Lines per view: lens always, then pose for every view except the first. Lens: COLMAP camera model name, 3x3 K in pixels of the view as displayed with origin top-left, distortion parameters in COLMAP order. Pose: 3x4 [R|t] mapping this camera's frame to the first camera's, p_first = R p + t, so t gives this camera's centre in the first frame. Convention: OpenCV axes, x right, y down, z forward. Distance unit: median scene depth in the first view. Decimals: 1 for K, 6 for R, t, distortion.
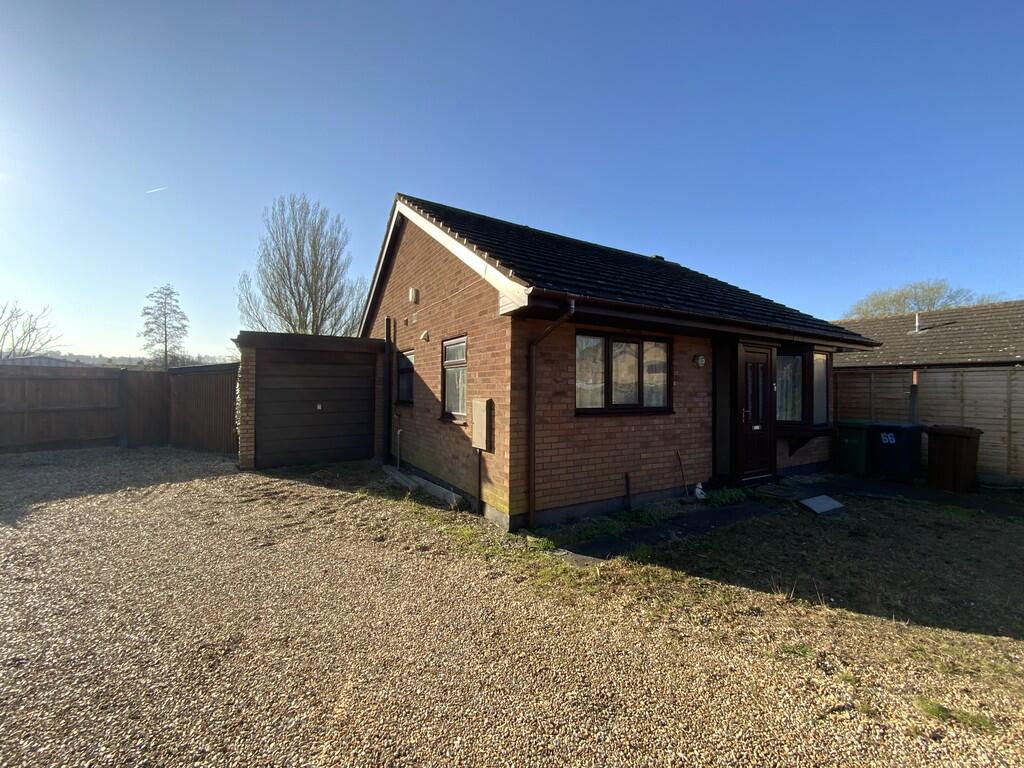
lens RADIAL K [[413.8, 0, 510.1], [0, 413.8, 385.5], [0, 0, 1]] dist [-0.001837, -0.000846]
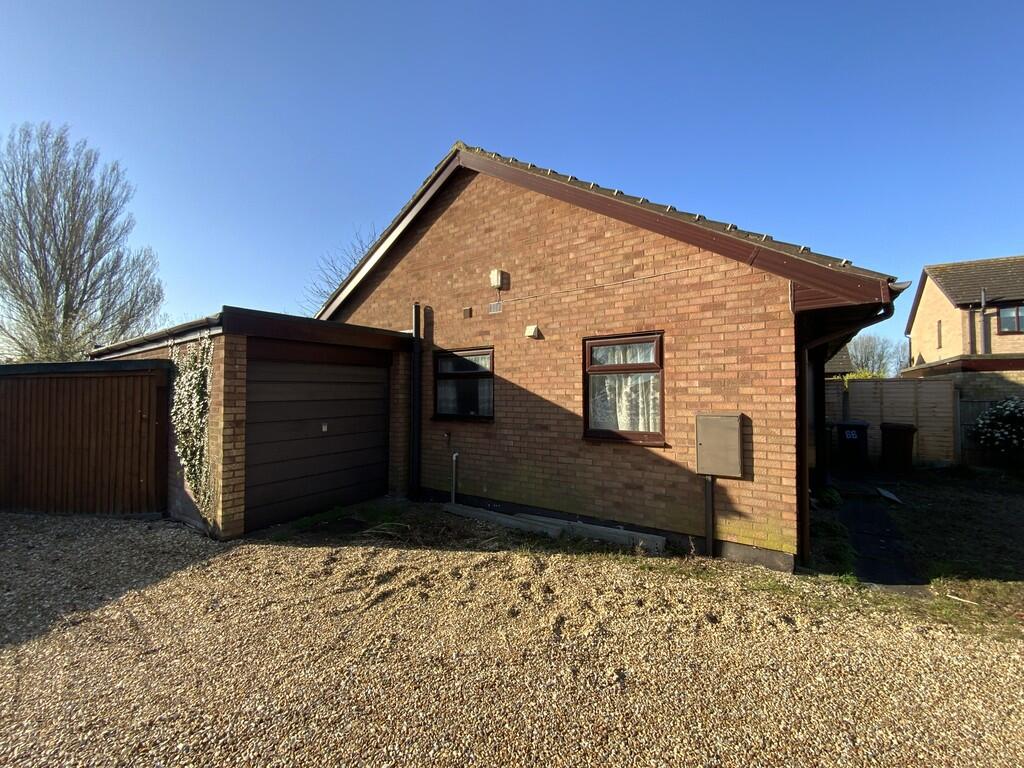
lens RADIAL K [[413.8, 0, 509.9], [0, 413.8, 385.5], [0, 0, 1]] dist [-0.001837, -0.000846]
pose [[0.910362, 0.001415, 0.413810, -0.745753], [0.004097, 0.999914, -0.012433, -0.012916], [-0.413792, 0.013013, 0.910278, 0.409604]]
